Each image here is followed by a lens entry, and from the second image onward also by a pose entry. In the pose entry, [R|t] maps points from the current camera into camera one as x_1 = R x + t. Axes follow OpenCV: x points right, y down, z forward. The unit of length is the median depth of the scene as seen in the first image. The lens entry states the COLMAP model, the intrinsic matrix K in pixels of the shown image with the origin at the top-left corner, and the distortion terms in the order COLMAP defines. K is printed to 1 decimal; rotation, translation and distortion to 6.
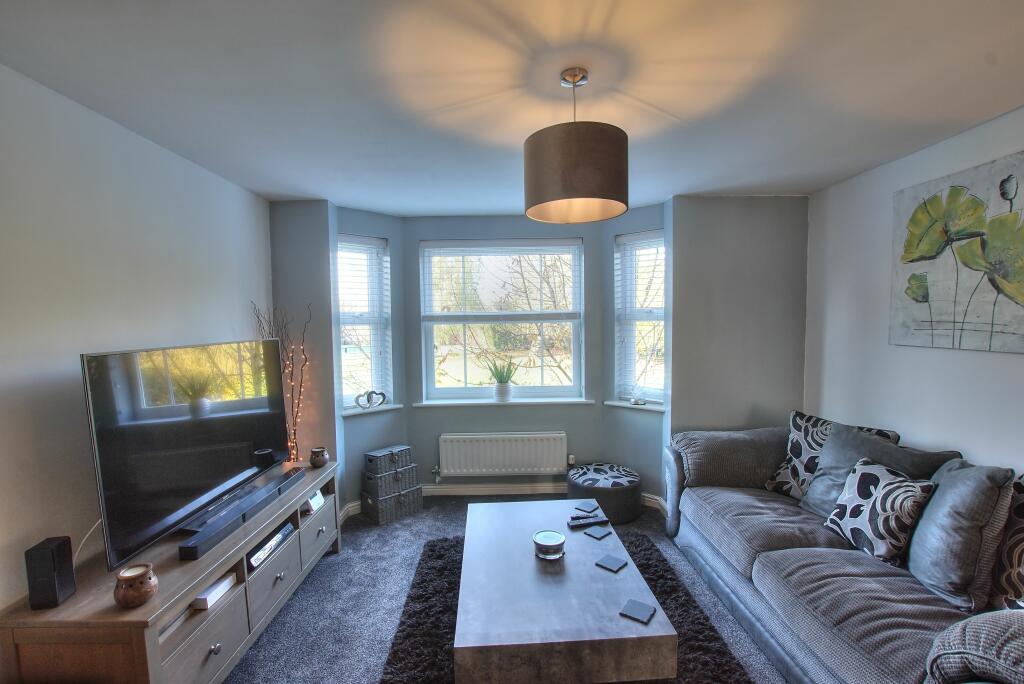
lens RADIAL K [[451.9, 0, 510.9], [0, 451.9, 351.4], [0, 0, 1]] dist [-0.036452, 0.006454]
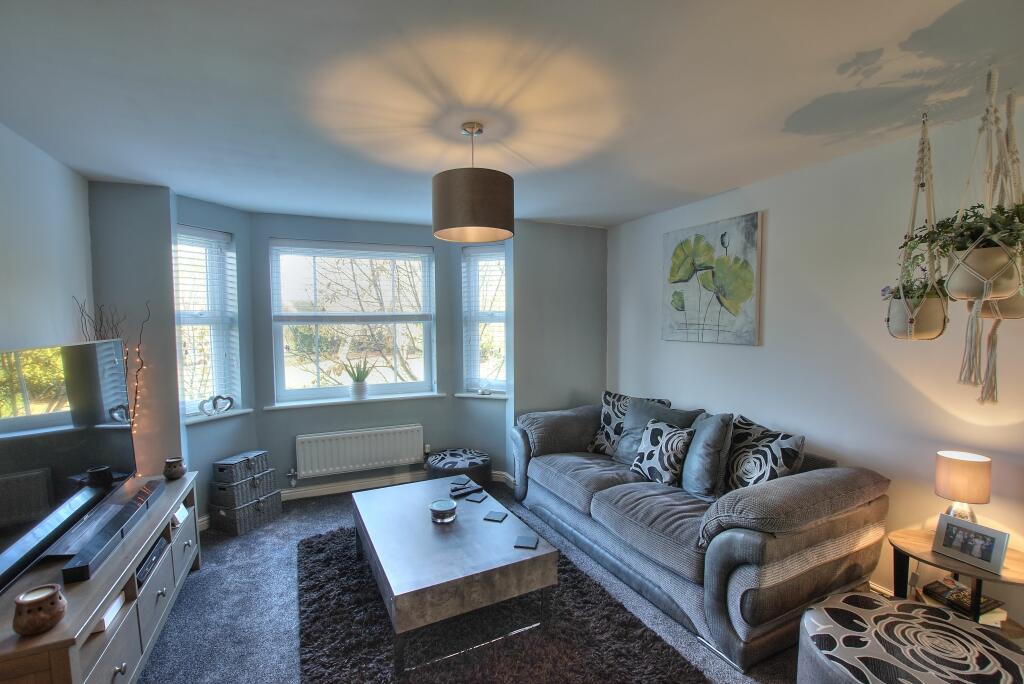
lens RADIAL K [[451.9, 0, 511.4], [0, 451.9, 349.7], [0, 0, 1]] dist [-0.036452, 0.006454]
pose [[0.911403, -0.016645, 0.411178, -0.189512], [0.019936, 0.999794, -0.003716, 0.012063], [-0.411032, 0.011584, 0.911547, -0.128154]]
